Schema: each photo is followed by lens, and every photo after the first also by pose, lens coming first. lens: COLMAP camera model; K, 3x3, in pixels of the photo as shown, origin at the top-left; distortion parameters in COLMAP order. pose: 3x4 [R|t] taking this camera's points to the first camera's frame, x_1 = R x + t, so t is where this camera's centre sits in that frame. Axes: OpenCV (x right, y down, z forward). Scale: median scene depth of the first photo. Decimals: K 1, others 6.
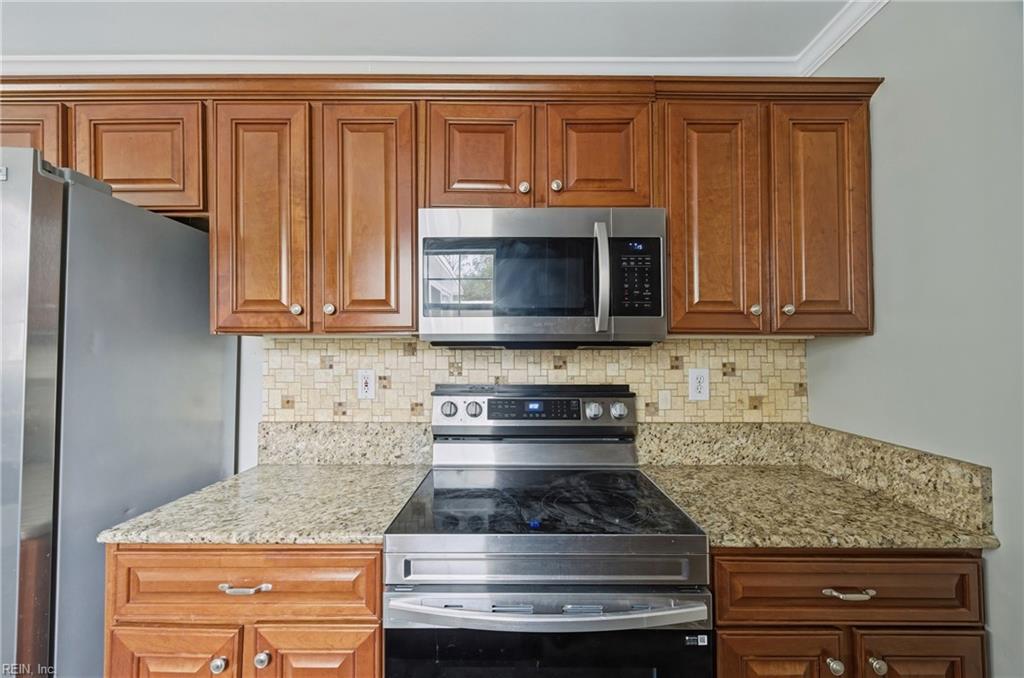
lens RADIAL K [[407.8, 0, 561.6], [0, 407.8, 344.0], [0, 0, 1]] dist [0.007556, -0.002184]
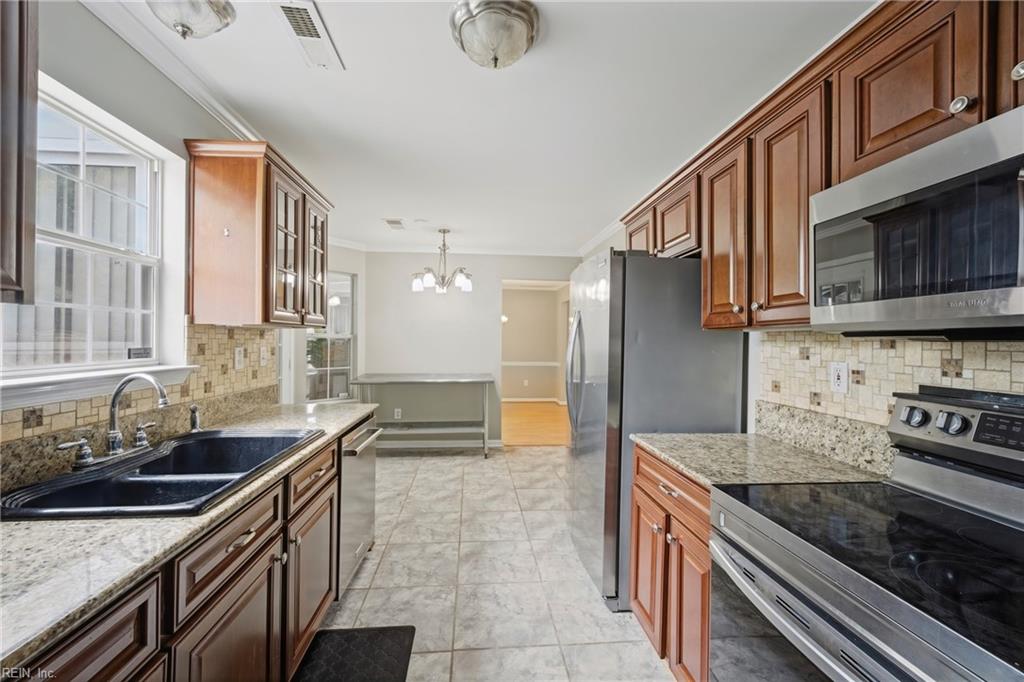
lens RADIAL K [[407.8, 0, 509.6], [0, 407.8, 339.7], [0, 0, 1]] dist [0.007556, -0.002184]
pose [[0.085662, -0.005182, -0.996311, 0.426065], [0.008347, 0.999955, -0.004483, 0.007777], [0.996289, -0.007932, 0.085701, 0.146372]]
